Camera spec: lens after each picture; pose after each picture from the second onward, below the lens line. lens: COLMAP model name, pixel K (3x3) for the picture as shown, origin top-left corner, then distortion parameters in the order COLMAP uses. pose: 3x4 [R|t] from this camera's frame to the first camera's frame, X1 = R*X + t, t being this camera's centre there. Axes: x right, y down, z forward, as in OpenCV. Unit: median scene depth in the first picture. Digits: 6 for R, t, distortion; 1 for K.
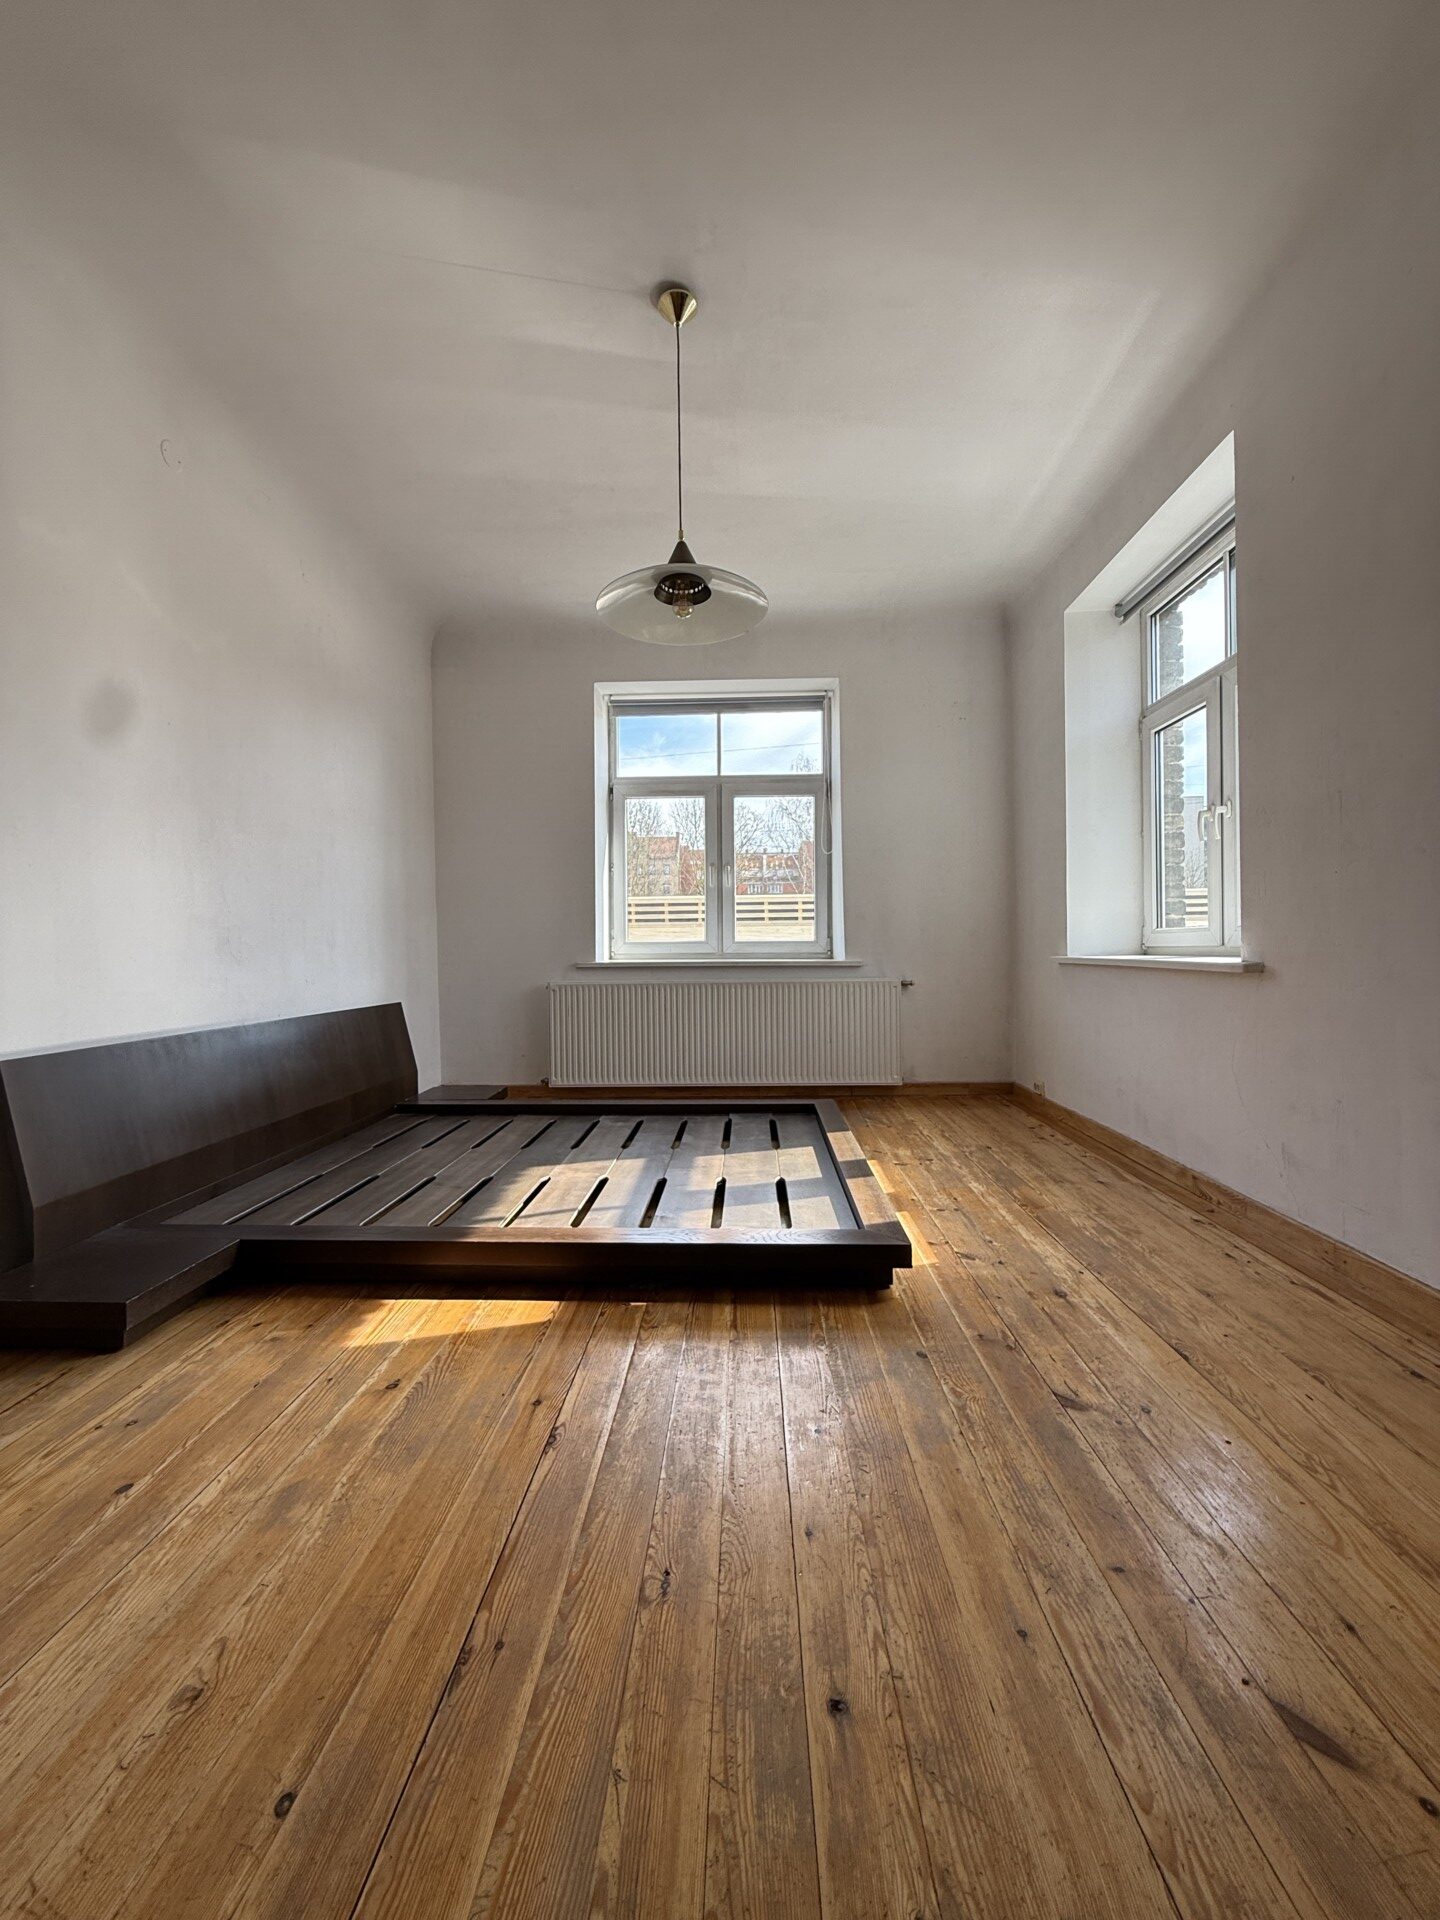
lens RADIAL K [[761.7, 0, 720.0], [0, 761.7, 960.0], [0, 0, 1]] dist [-0.002168, -0.000150]
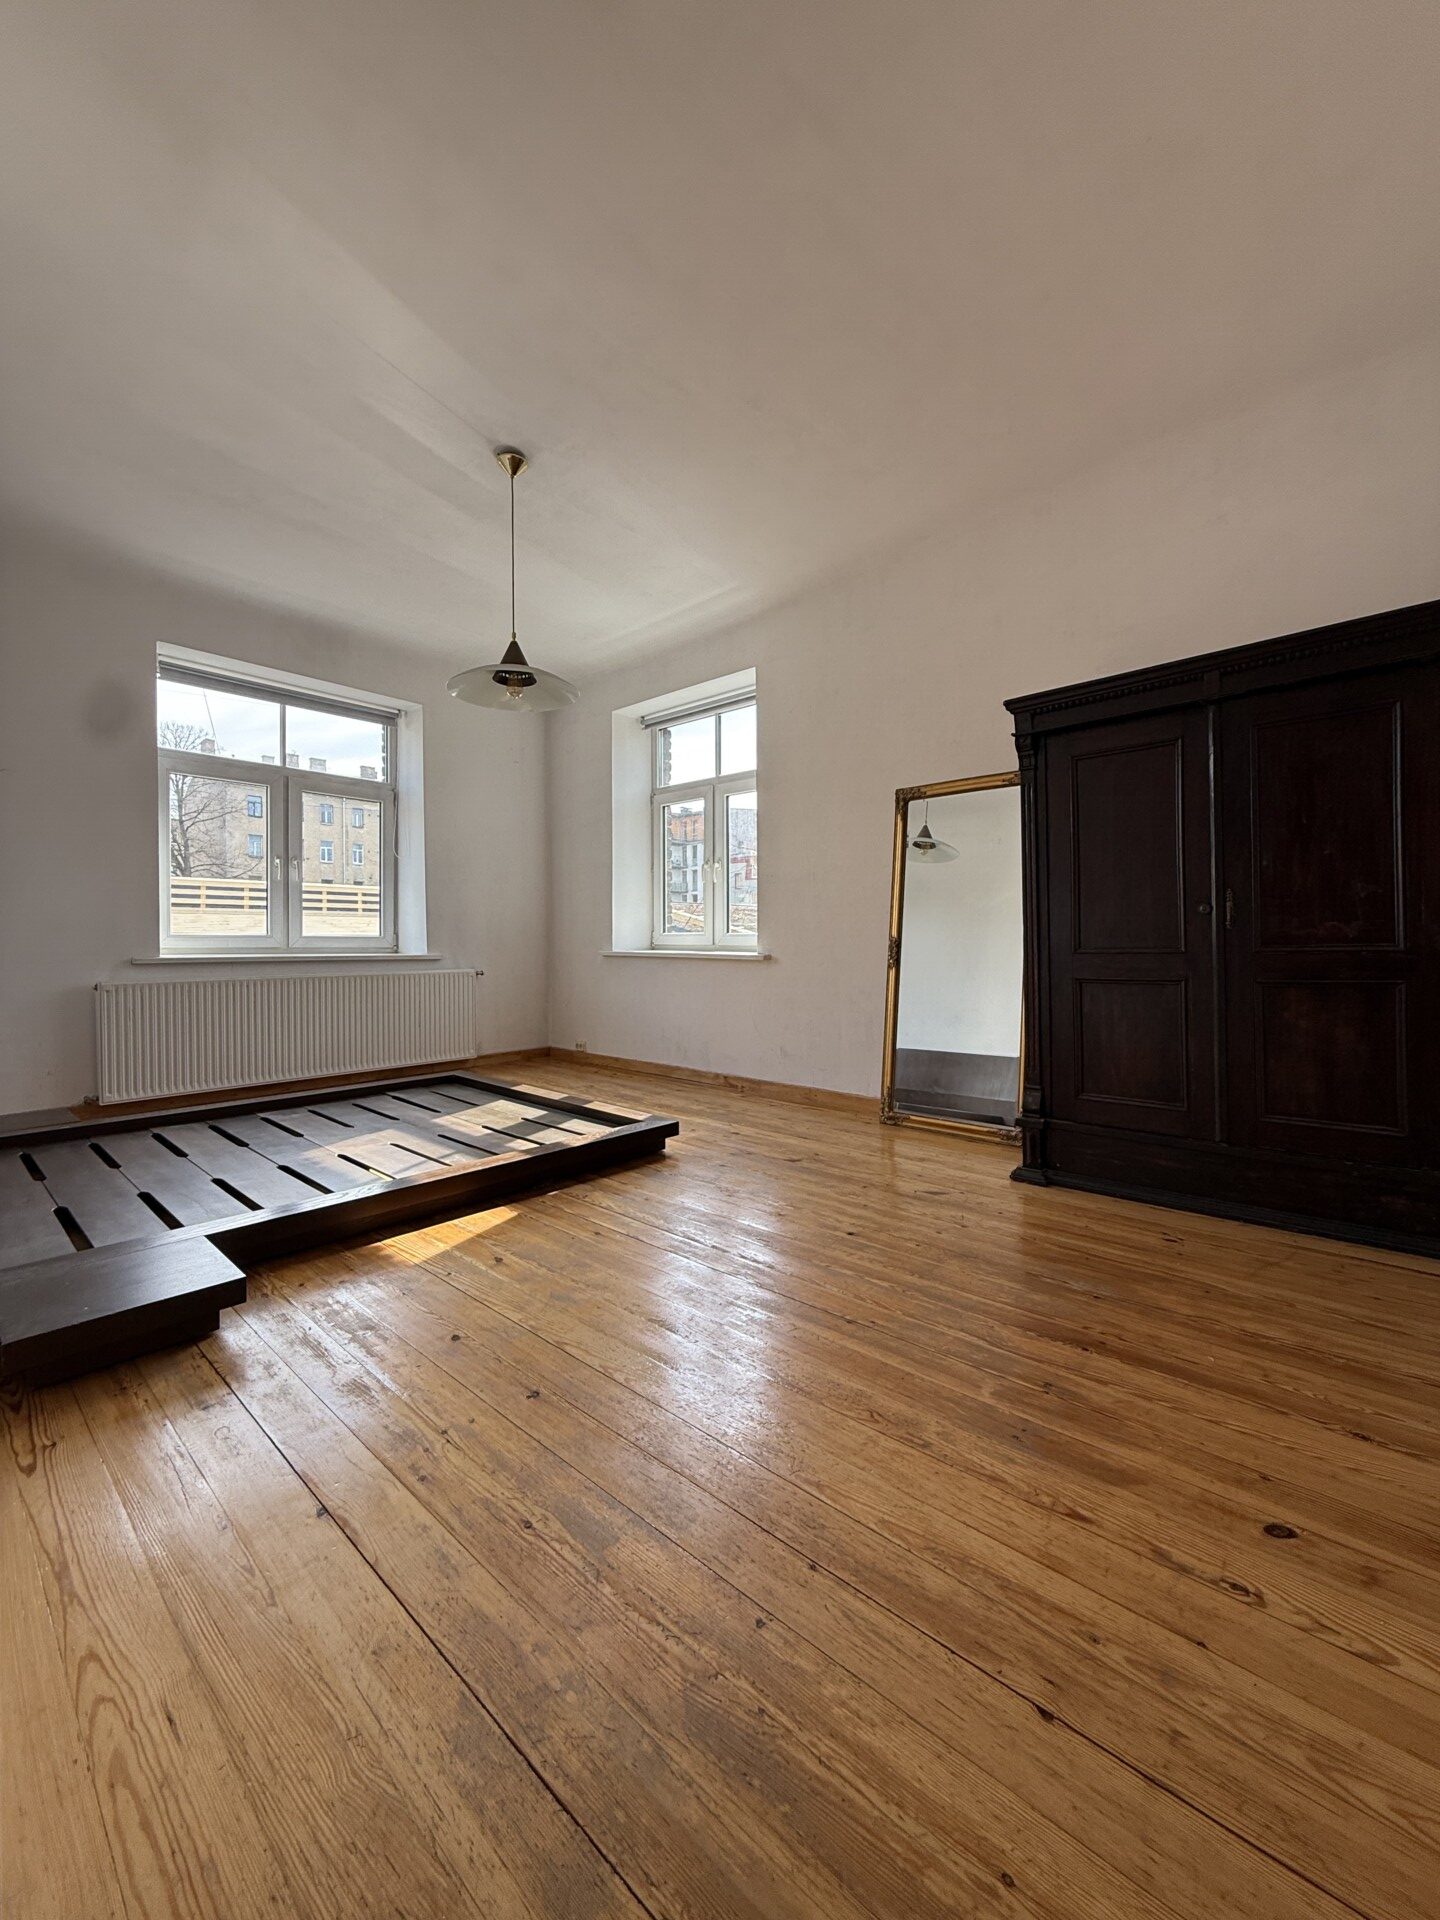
lens RADIAL K [[761.7, 0, 720.0], [0, 761.7, 960.0], [0, 0, 1]] dist [-0.002168, -0.000150]
pose [[0.644818, -0.008968, 0.764284, -0.527165], [0.002466, 0.999950, 0.009653, -0.001540], [-0.764332, -0.004340, 0.644808, -0.089376]]
